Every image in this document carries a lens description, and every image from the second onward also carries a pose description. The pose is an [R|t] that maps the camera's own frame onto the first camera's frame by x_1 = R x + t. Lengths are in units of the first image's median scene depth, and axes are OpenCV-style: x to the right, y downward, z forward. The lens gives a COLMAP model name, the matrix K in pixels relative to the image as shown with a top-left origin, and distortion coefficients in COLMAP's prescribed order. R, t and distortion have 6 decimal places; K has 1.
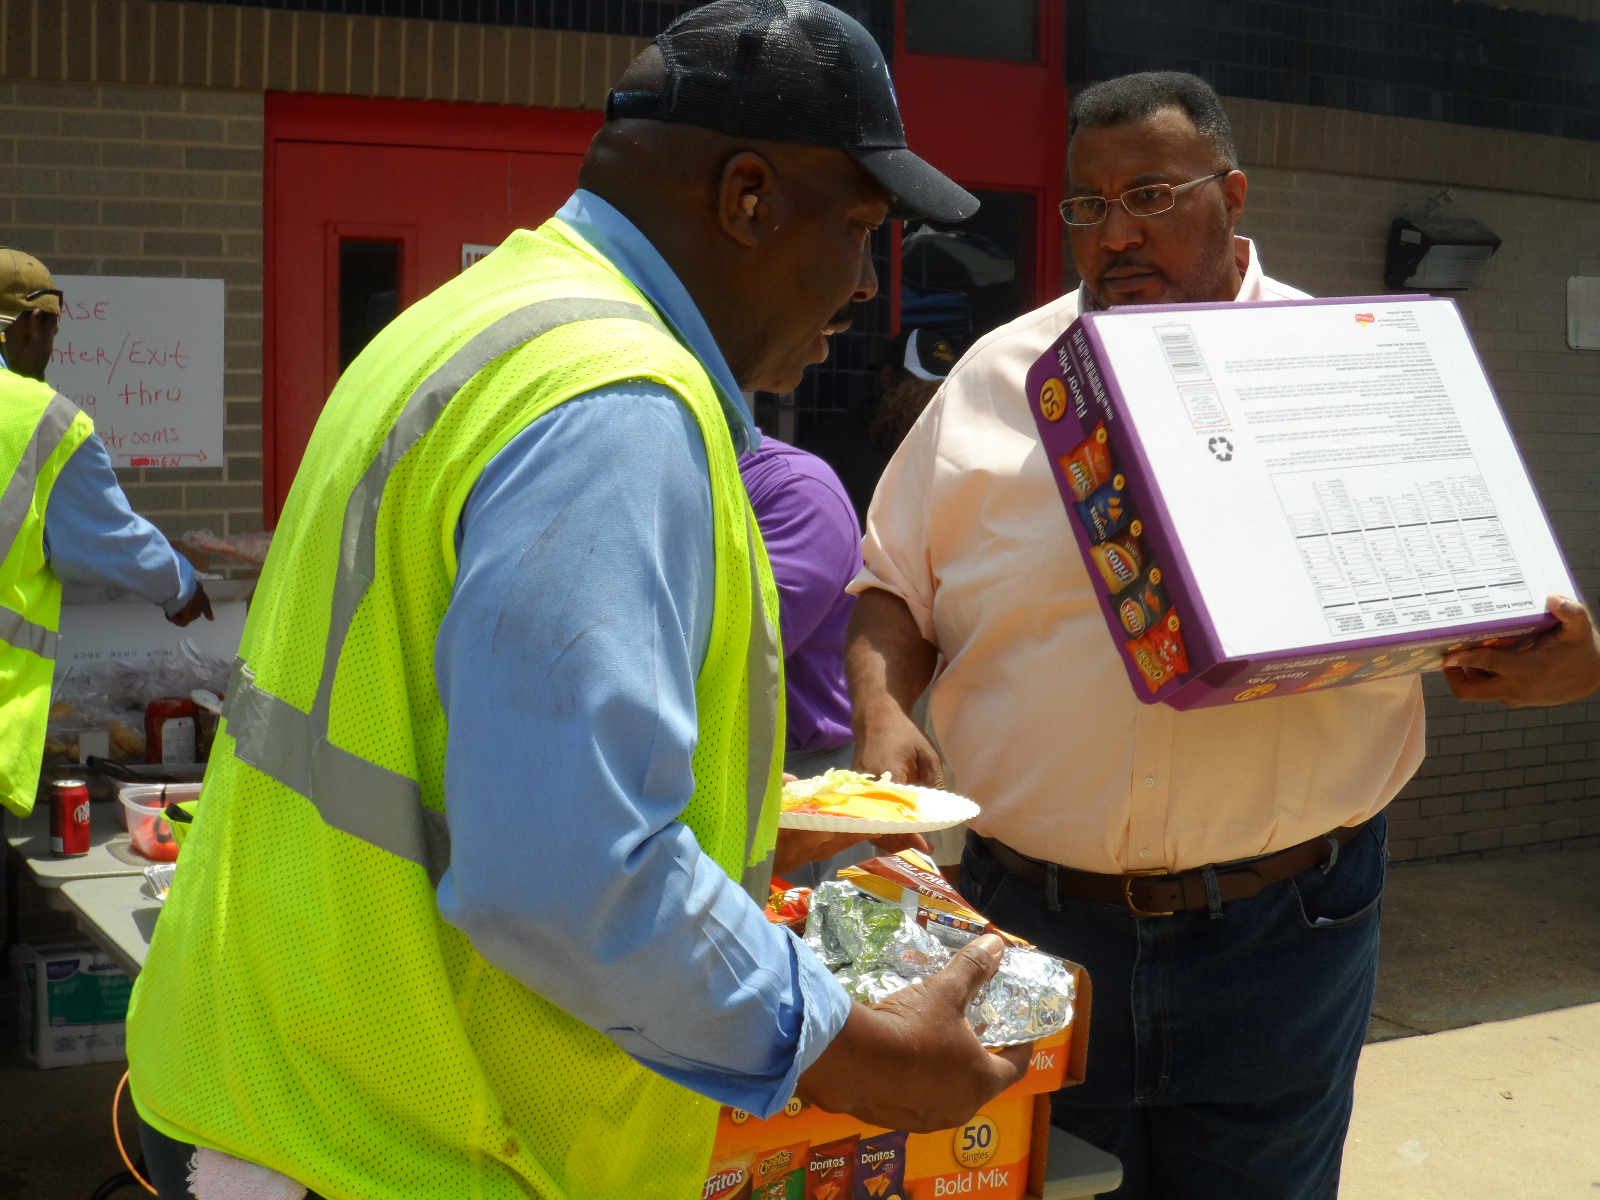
lens RADIAL K [[2735.9, 0, 800.0], [0, 2735.9, 600.0], [0, 0, 1]] dist [-0.313011, 0.197727]
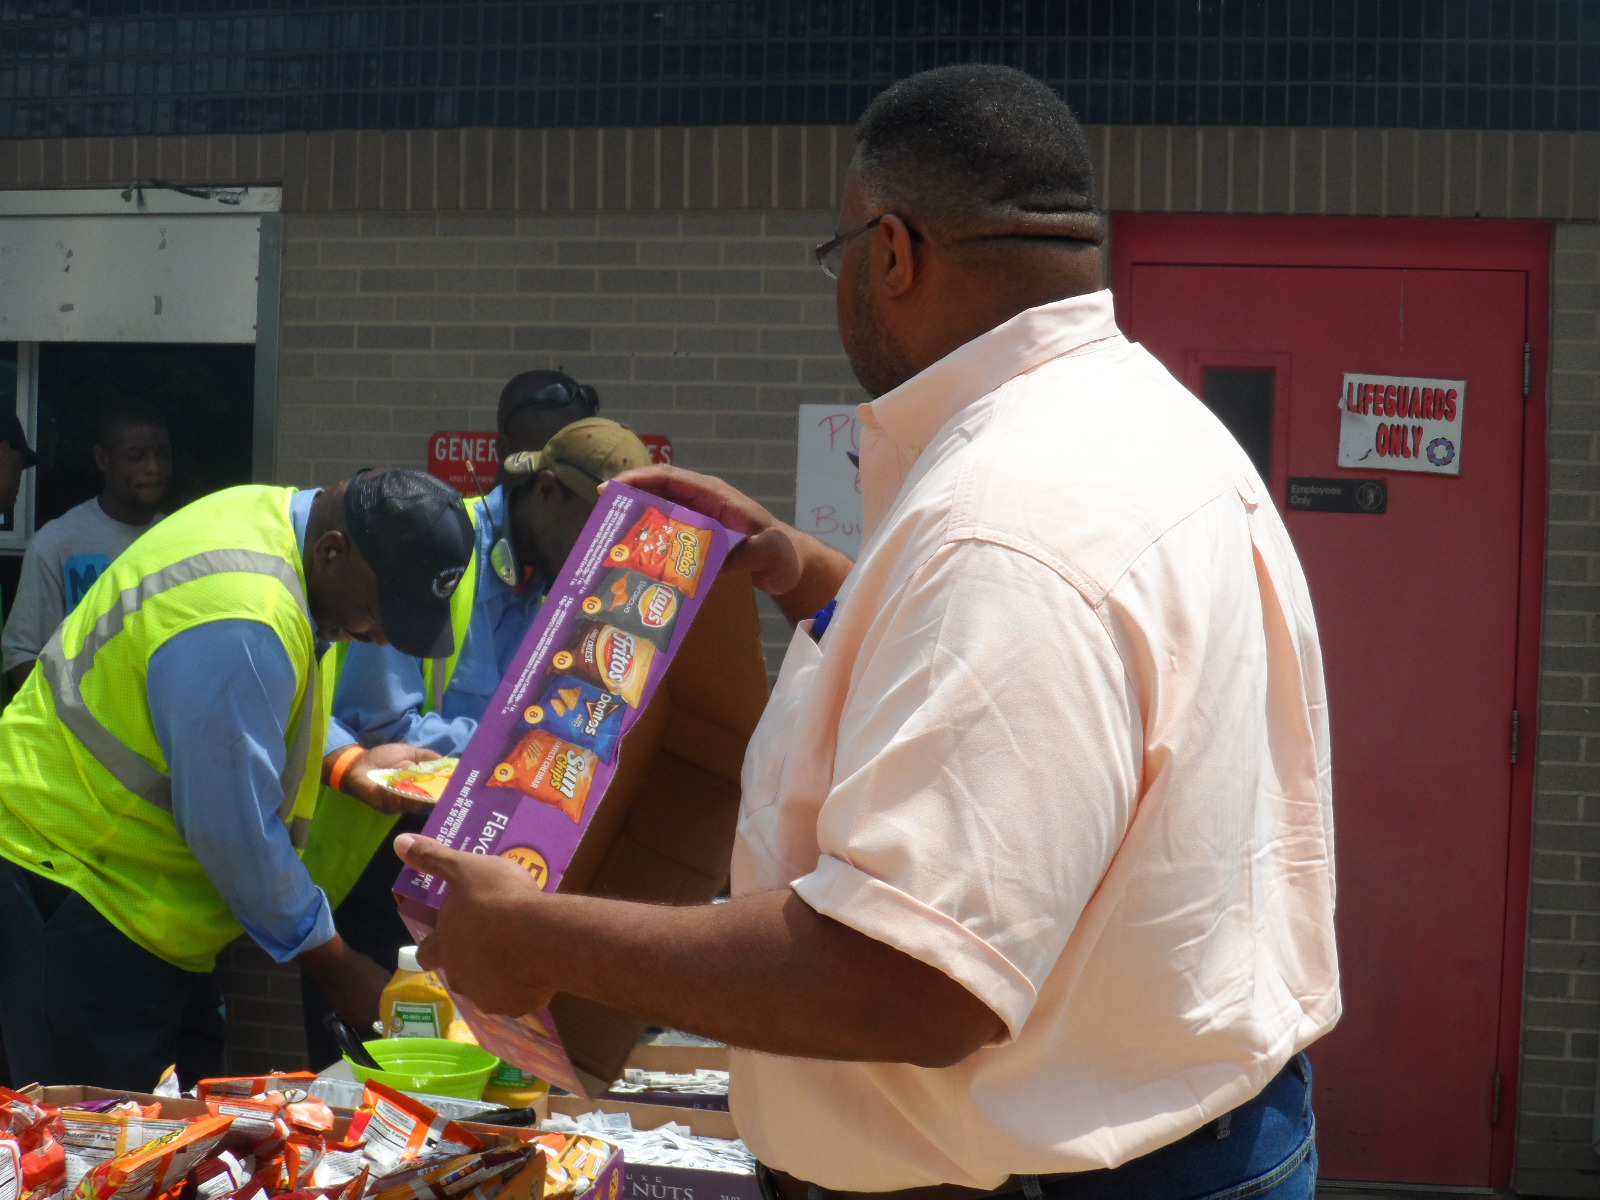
lens RADIAL K [[2735.9, 0, 800.0], [0, 2735.9, 600.0], [0, 0, 1]] dist [-0.313011, 0.197727]
pose [[0.671632, 0.030775, -0.740246, 0.436775], [-0.078776, 0.996439, -0.030049, -0.015817], [0.736685, 0.078495, 0.671664, 0.282670]]
